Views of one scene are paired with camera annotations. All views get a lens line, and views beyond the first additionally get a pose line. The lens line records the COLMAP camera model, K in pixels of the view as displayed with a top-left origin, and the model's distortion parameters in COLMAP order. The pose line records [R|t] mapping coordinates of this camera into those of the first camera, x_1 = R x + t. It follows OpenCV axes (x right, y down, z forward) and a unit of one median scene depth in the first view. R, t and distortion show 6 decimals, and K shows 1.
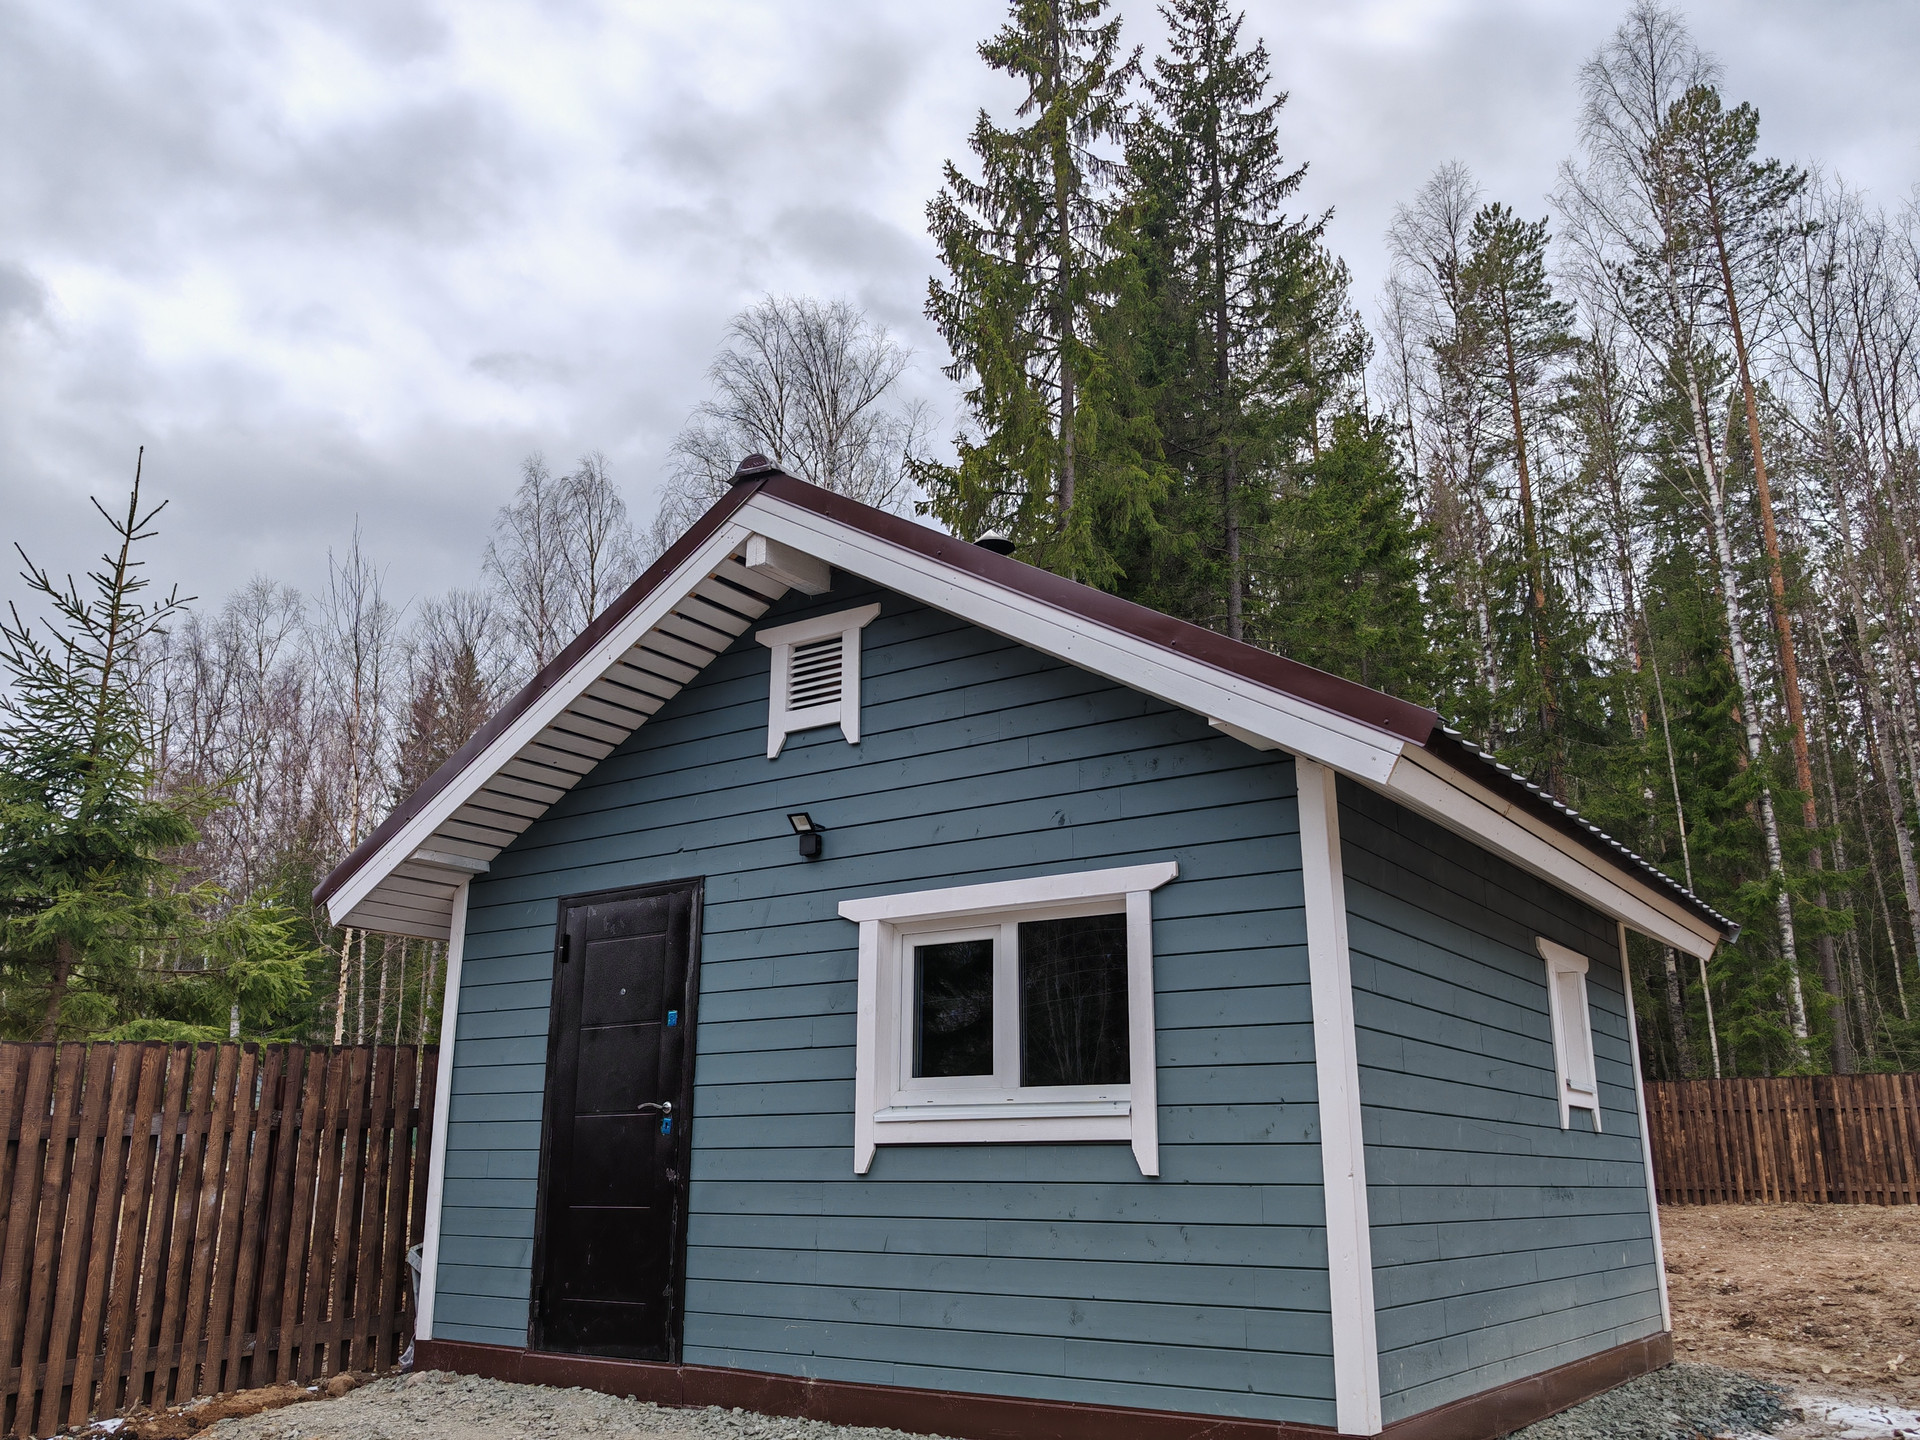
lens RADIAL K [[1565.3, 0, 960.0], [0, 1565.3, 720.0], [0, 0, 1]] dist [0.012669, -0.019510]
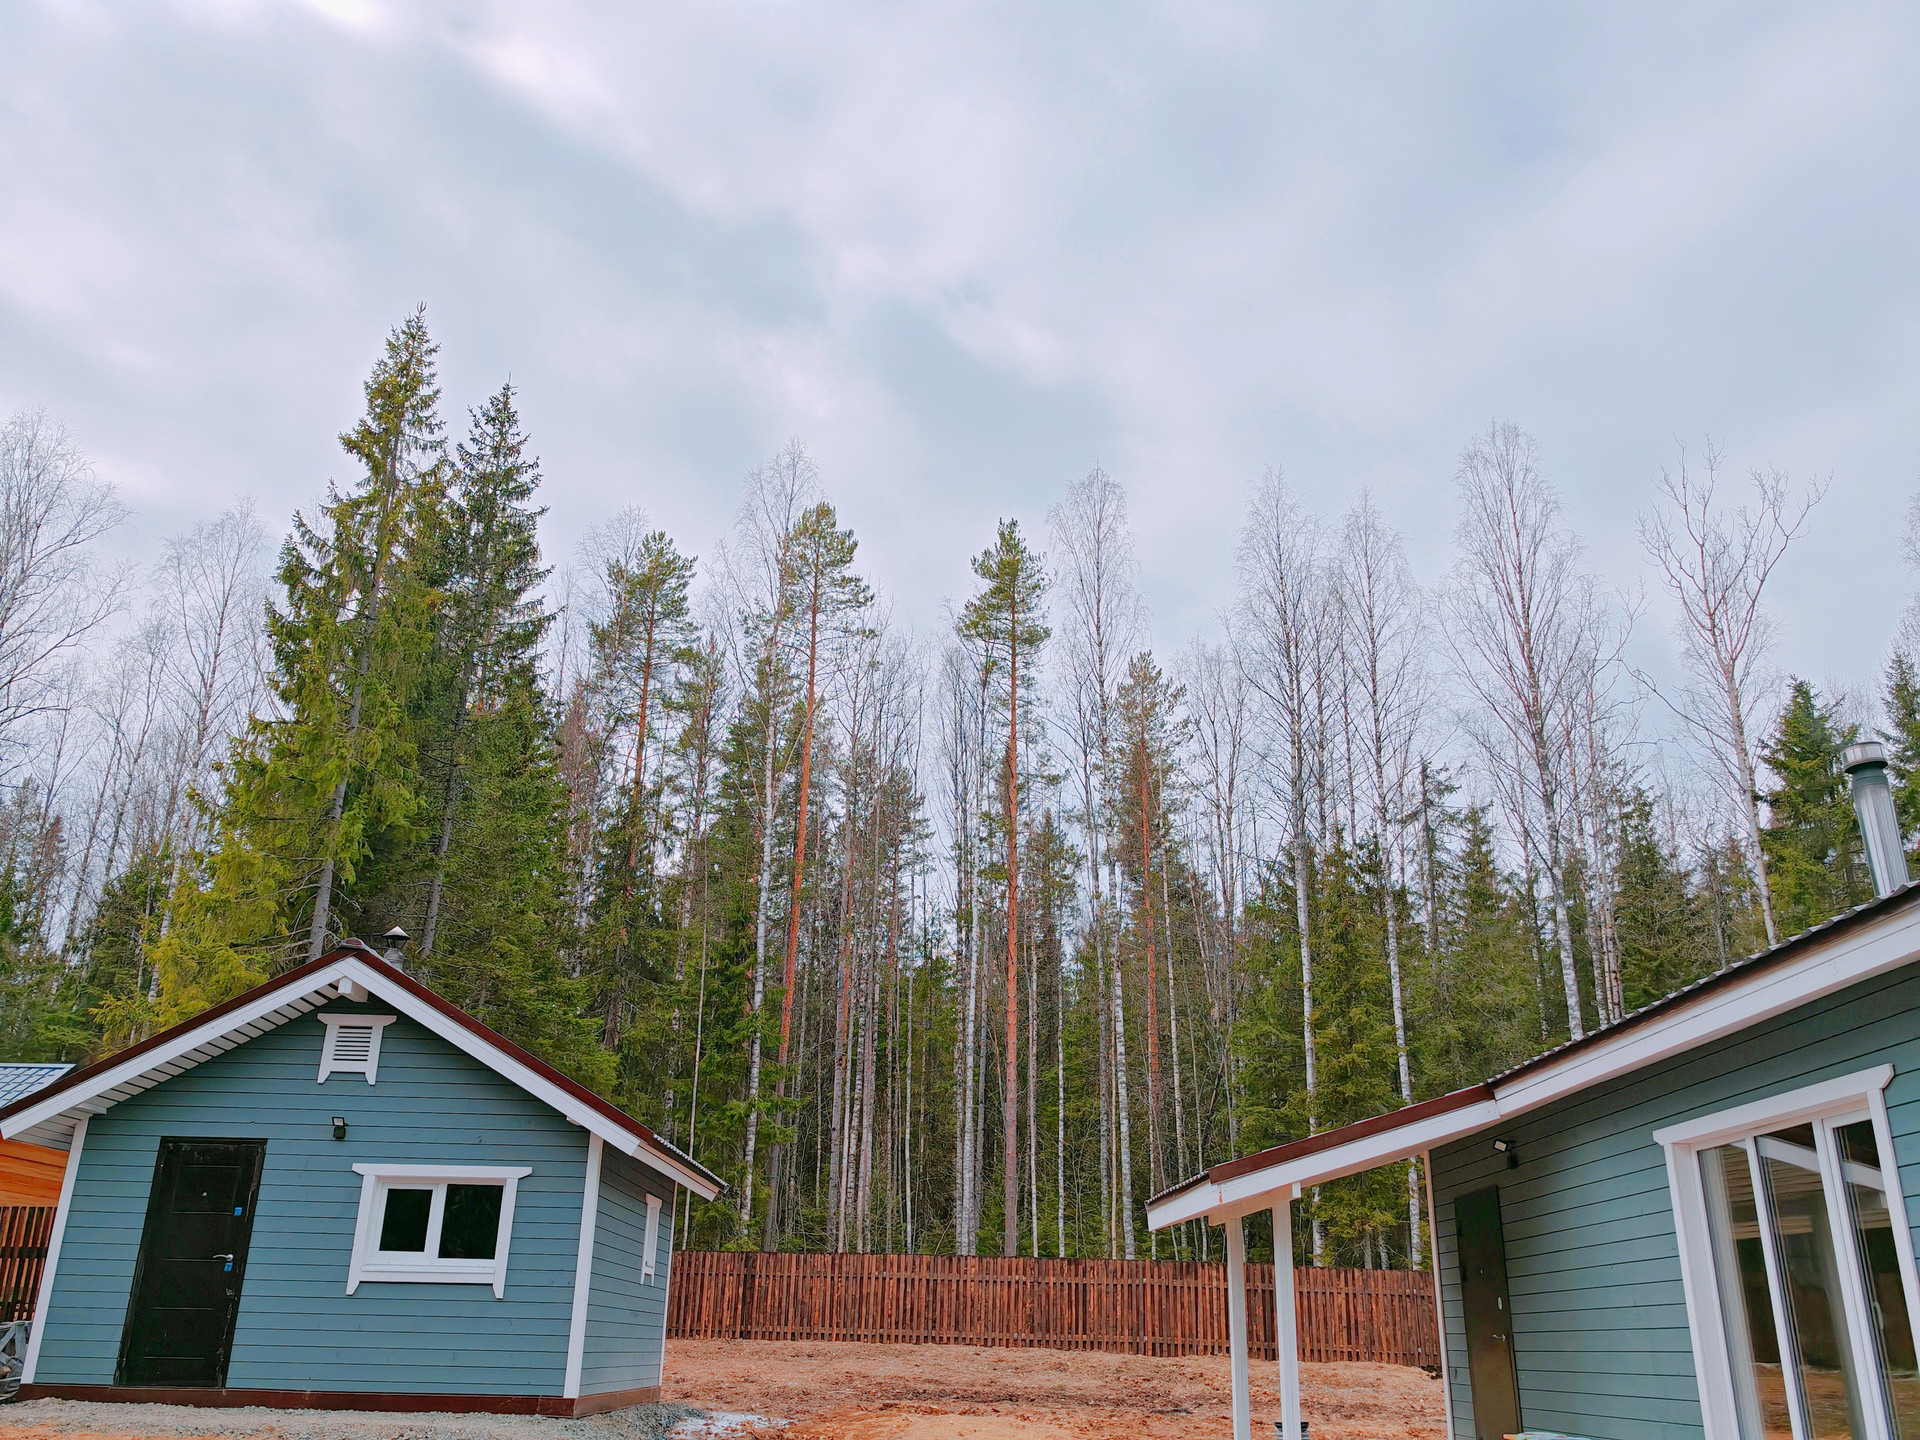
lens RADIAL K [[1565.3, 0, 960.0], [0, 1565.3, 720.0], [0, 0, 1]] dist [0.012669, -0.019510]
pose [[0.815122, 0.226916, 0.532997, -0.582080], [-0.180129, 0.973760, -0.139089, -0.275159], [-0.550572, 0.017366, 0.834607, -1.059122]]
